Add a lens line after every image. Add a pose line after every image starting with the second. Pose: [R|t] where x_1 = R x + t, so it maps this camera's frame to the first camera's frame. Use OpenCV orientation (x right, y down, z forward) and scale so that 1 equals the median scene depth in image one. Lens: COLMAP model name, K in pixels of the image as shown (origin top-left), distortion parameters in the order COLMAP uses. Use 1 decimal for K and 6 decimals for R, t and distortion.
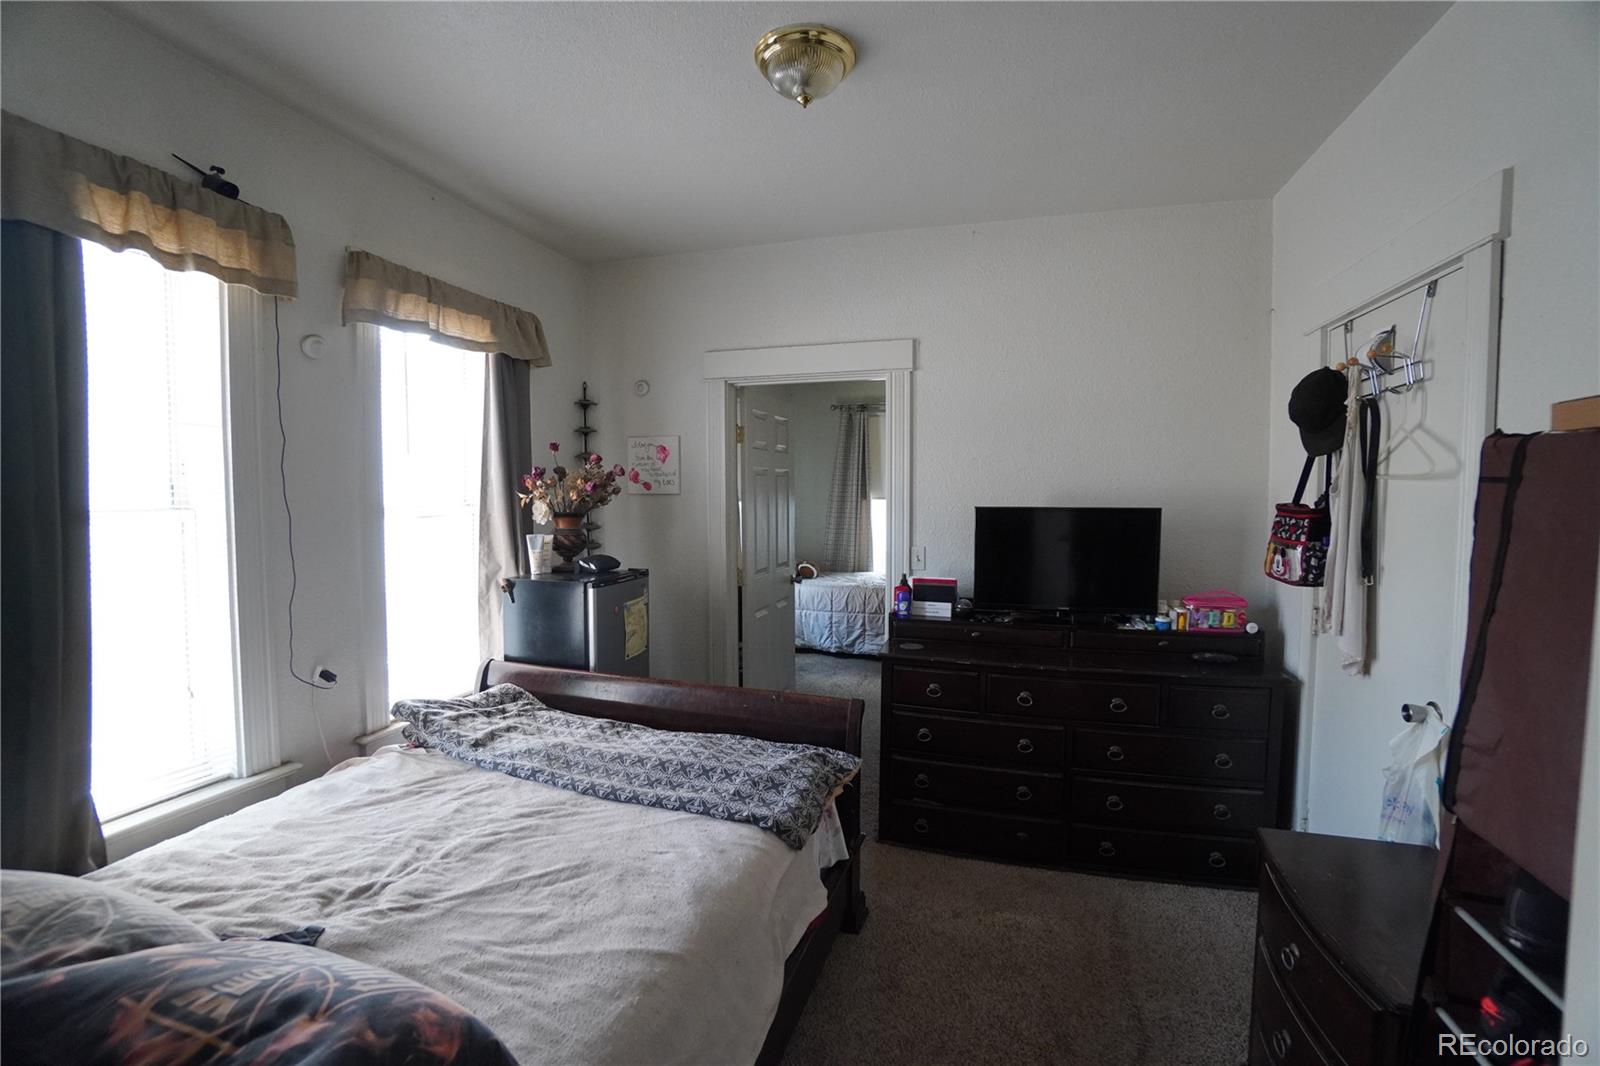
lens RADIAL K [[717.4, 0, 791.9], [0, 717.4, 531.2], [0, 0, 1]] dist [-0.024794, -0.000263]
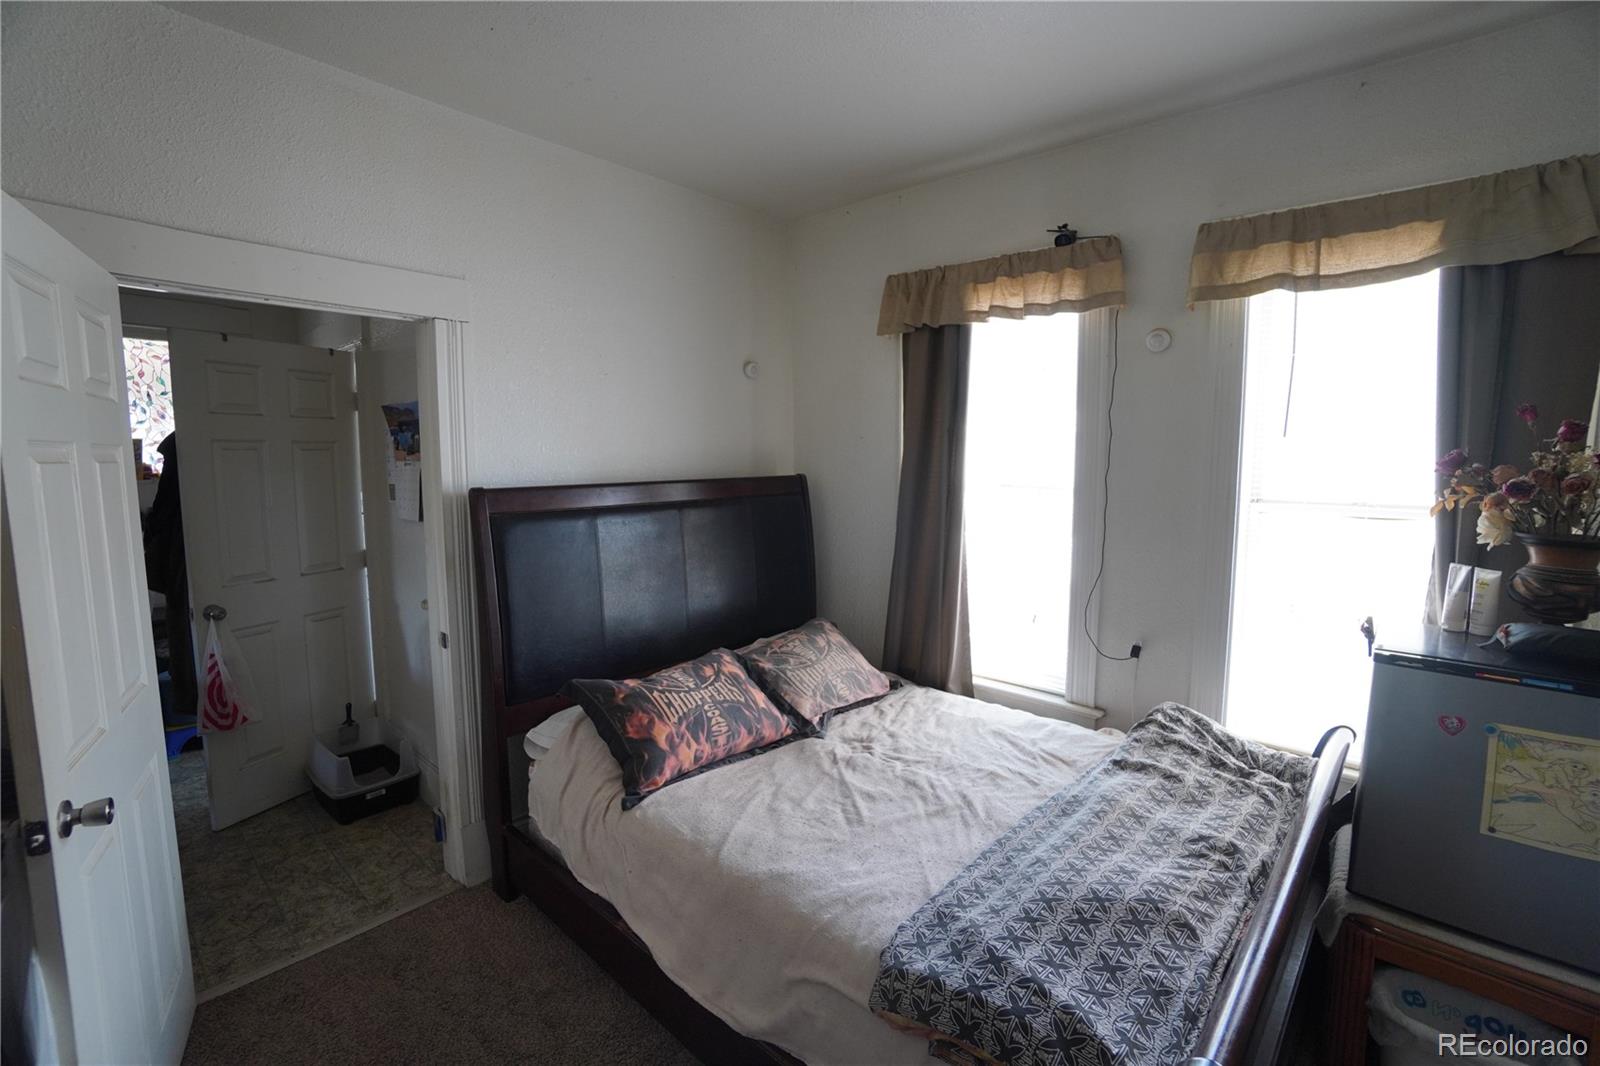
lens RADIAL K [[717.4, 0, 794.8], [0, 717.4, 536.2], [0, 0, 1]] dist [-0.024794, -0.000263]
pose [[-0.426665, 0.104584, -0.898342, 0.624708], [-0.053112, 0.988680, 0.140326, -0.112195], [0.902849, 0.107585, -0.416280, 1.165180]]
